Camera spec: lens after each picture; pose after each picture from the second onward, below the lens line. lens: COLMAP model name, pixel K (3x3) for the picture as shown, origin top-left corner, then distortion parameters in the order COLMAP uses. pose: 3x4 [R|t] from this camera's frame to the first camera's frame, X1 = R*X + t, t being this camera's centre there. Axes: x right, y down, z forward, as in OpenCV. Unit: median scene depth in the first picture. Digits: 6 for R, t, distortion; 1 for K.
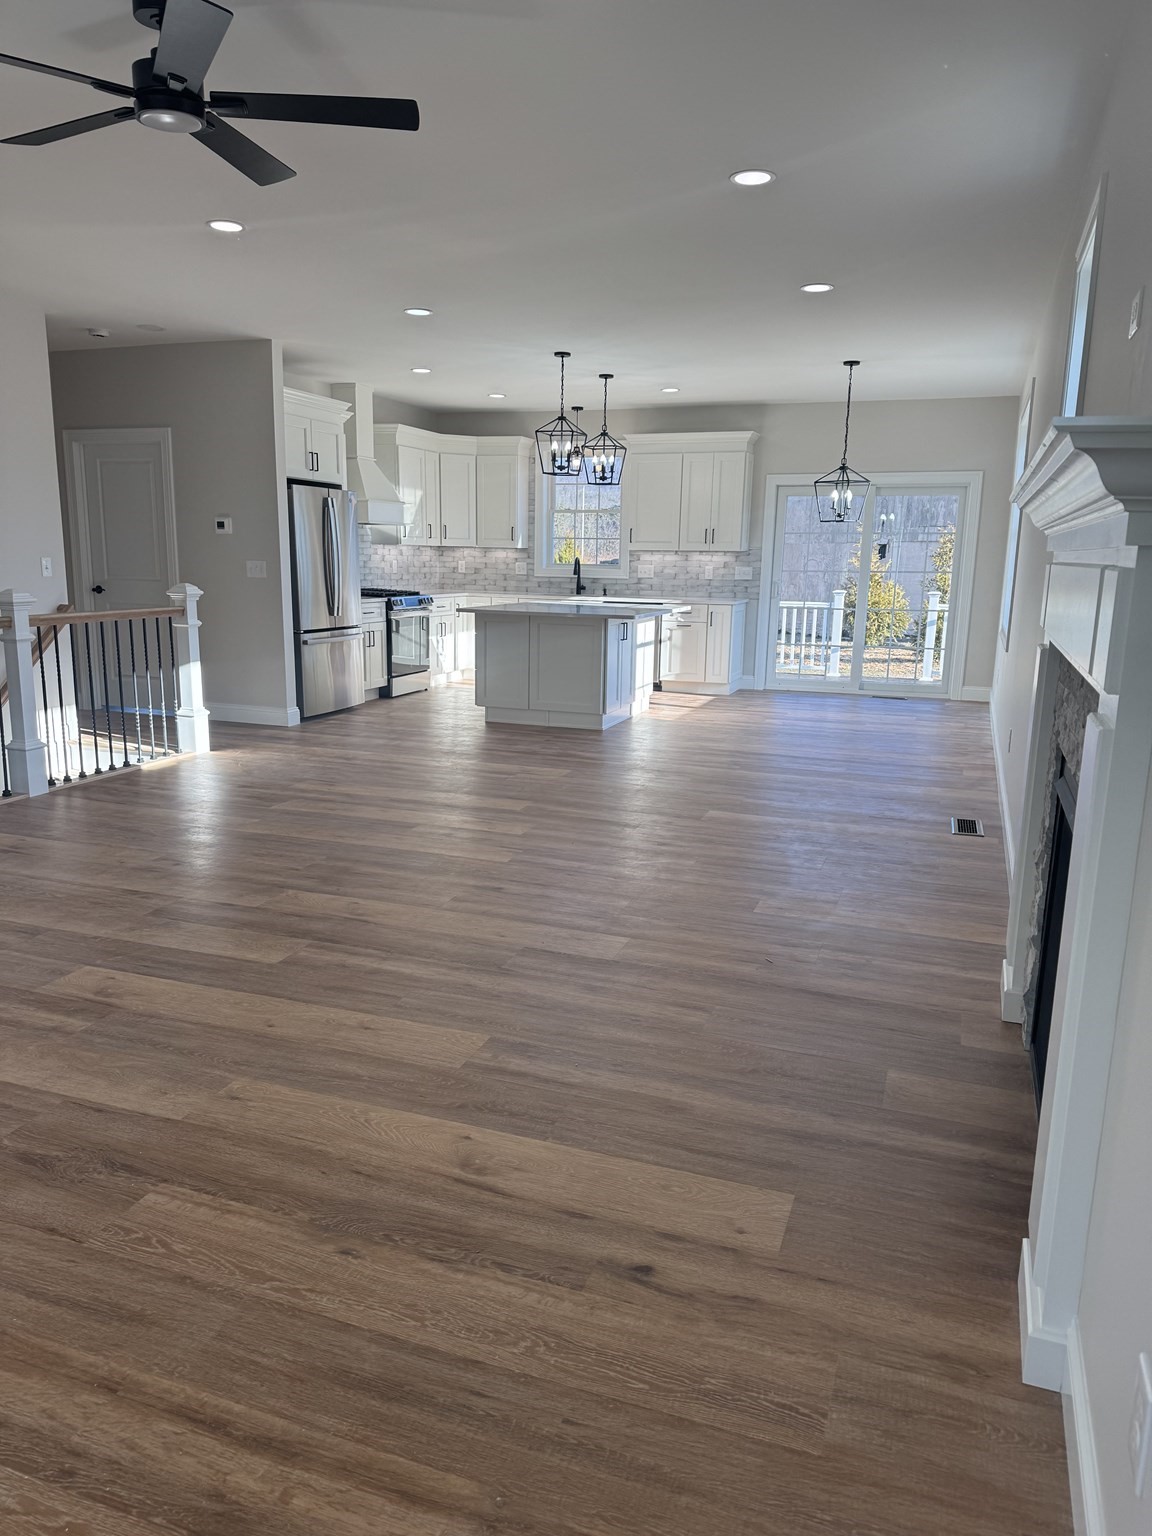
lens RADIAL K [[1082.0, 0, 589.0], [0, 1082.0, 800.0], [0, 0, 1]] dist [0.080390, -0.087385]
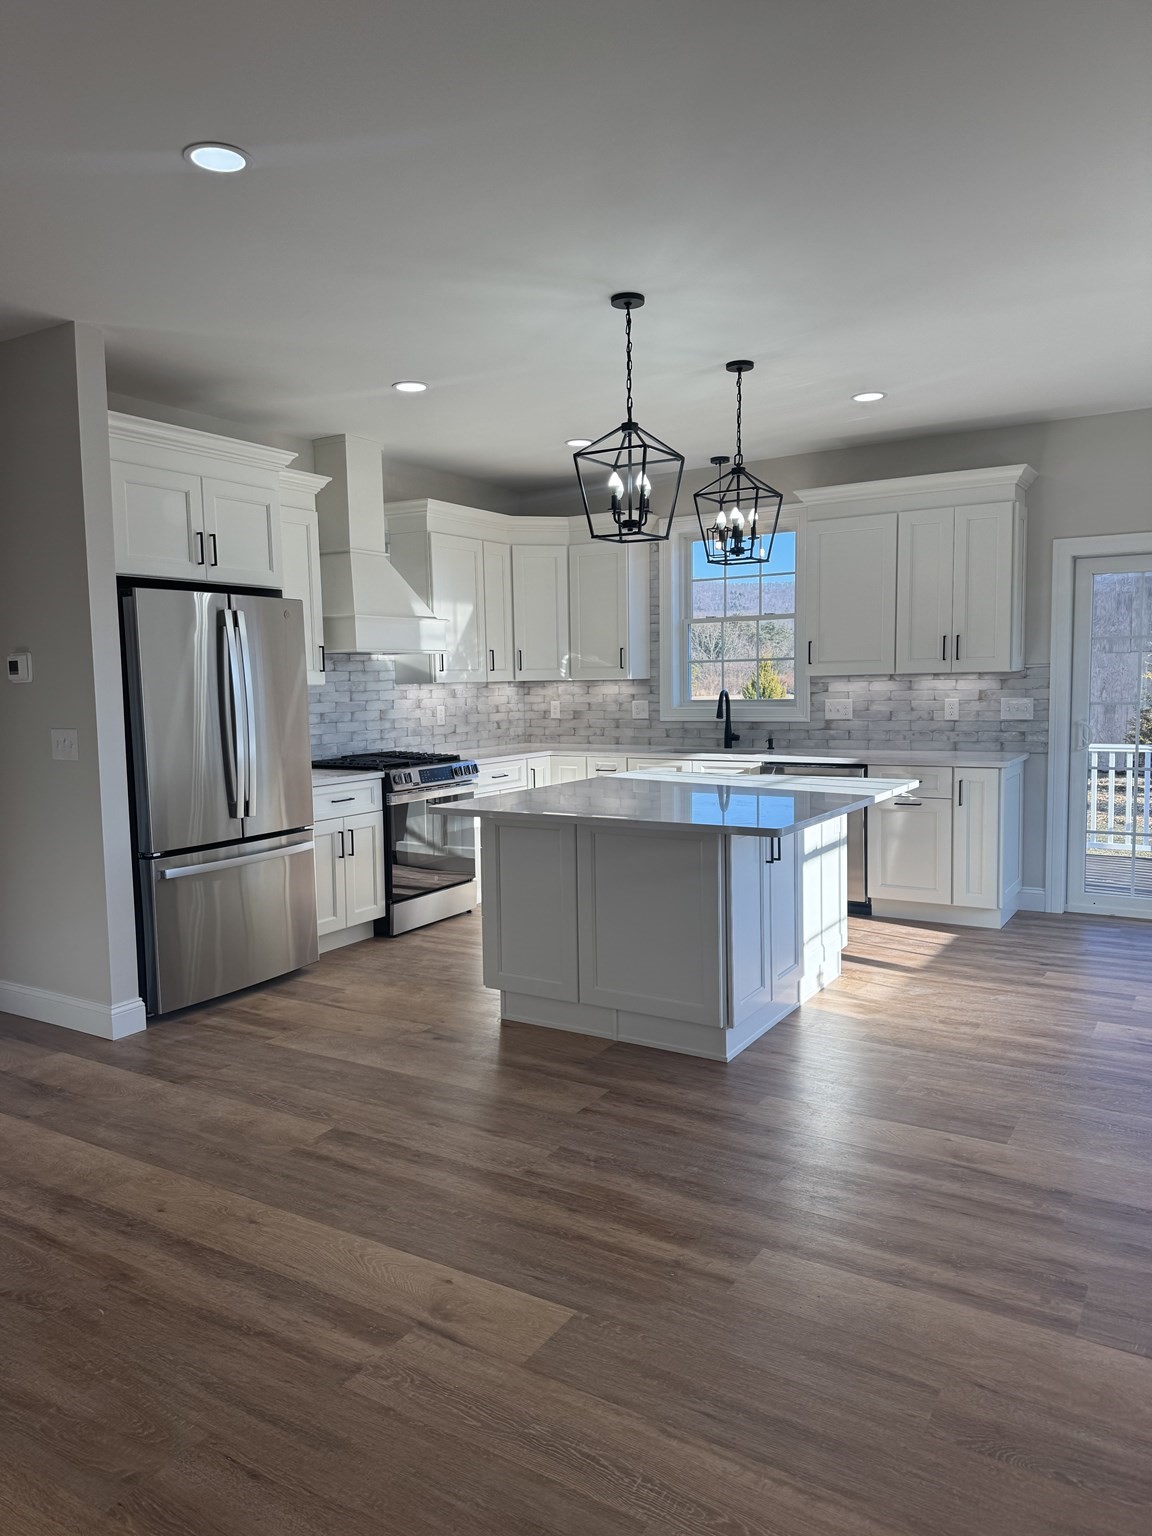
lens RADIAL K [[1082.0, 0, 564.5], [0, 1082.0, 772.0], [0, 0, 1]] dist [0.080390, -0.087385]
pose [[0.974169, -0.017451, -0.225147, 0.041864], [-0.013238, 0.990882, -0.134080, -0.099732], [0.225434, 0.133596, 0.965055, 0.415301]]
